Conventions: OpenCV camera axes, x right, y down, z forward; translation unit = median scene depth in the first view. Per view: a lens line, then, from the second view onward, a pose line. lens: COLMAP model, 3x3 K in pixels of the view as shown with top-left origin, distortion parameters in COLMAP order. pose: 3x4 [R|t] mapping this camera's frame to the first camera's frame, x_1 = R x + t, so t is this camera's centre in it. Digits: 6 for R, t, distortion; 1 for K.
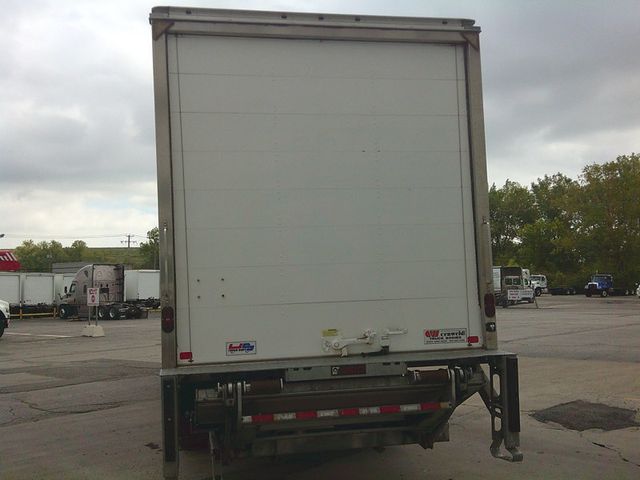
lens RADIAL K [[664.2, 0, 316.7], [0, 664.2, 241.4], [0, 0, 1]] dist [0.122530, -0.264209]
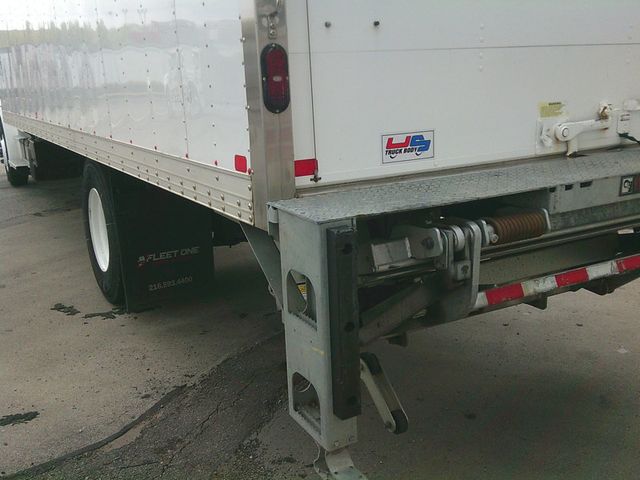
lens RADIAL K [[664.2, 0, 316.7], [0, 664.2, 241.4], [0, 0, 1]] dist [0.122530, -0.264209]
pose [[0.945526, -0.078420, 0.315960, -0.323706], [-0.019206, 0.955425, 0.294609, 0.089553], [-0.324979, -0.284629, 0.901873, 0.594820]]
